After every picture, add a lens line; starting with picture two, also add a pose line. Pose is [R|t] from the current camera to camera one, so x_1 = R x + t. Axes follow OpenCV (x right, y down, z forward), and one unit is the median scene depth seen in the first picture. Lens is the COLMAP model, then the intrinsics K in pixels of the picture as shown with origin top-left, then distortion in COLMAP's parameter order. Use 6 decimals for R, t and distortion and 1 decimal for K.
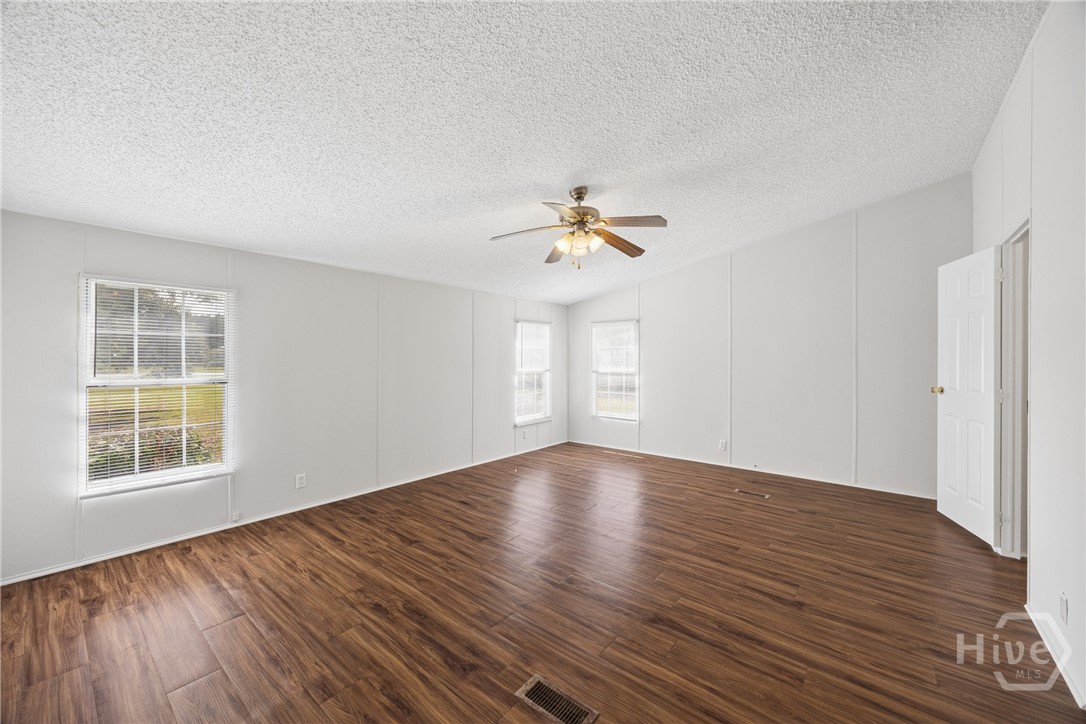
lens RADIAL K [[429.1, 0, 539.8], [0, 429.1, 366.4], [0, 0, 1]] dist [0.000832, -0.000003]
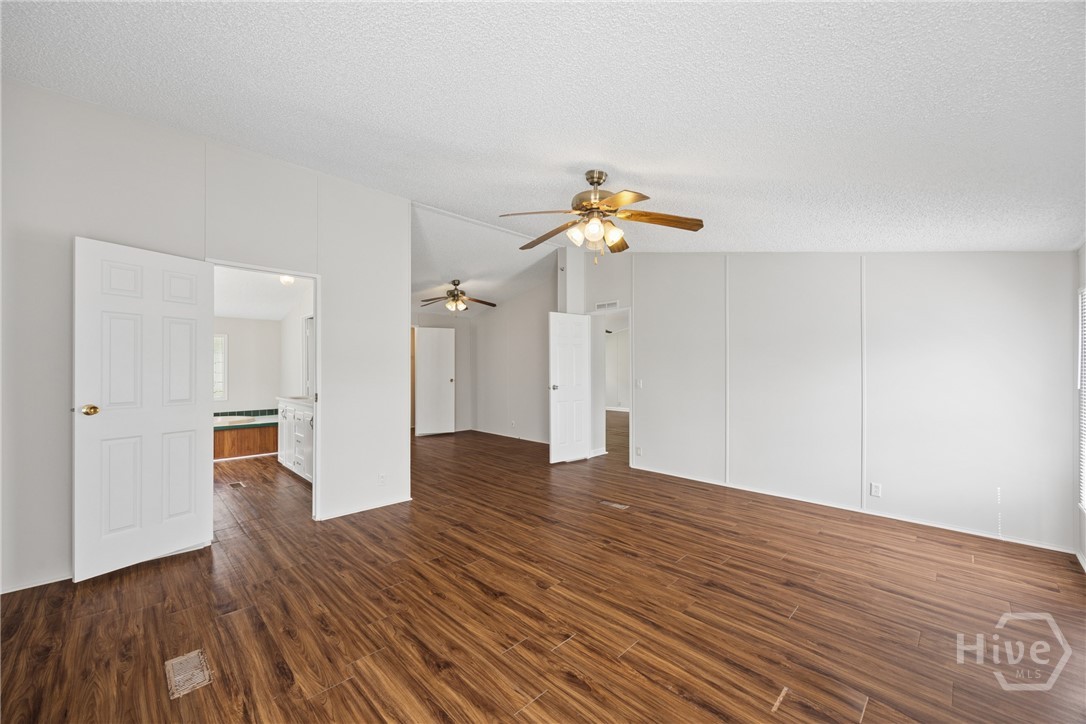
lens RADIAL K [[411.3, 0, 544.1], [0, 411.3, 362.1], [0, 0, 1]] dist [-0.002338, -0.000092]
pose [[-0.995901, -0.003266, 0.090393, 0.141420], [-0.002765, 0.999980, 0.005675, -0.042032], [-0.090410, 0.005401, -0.995890, 2.192008]]
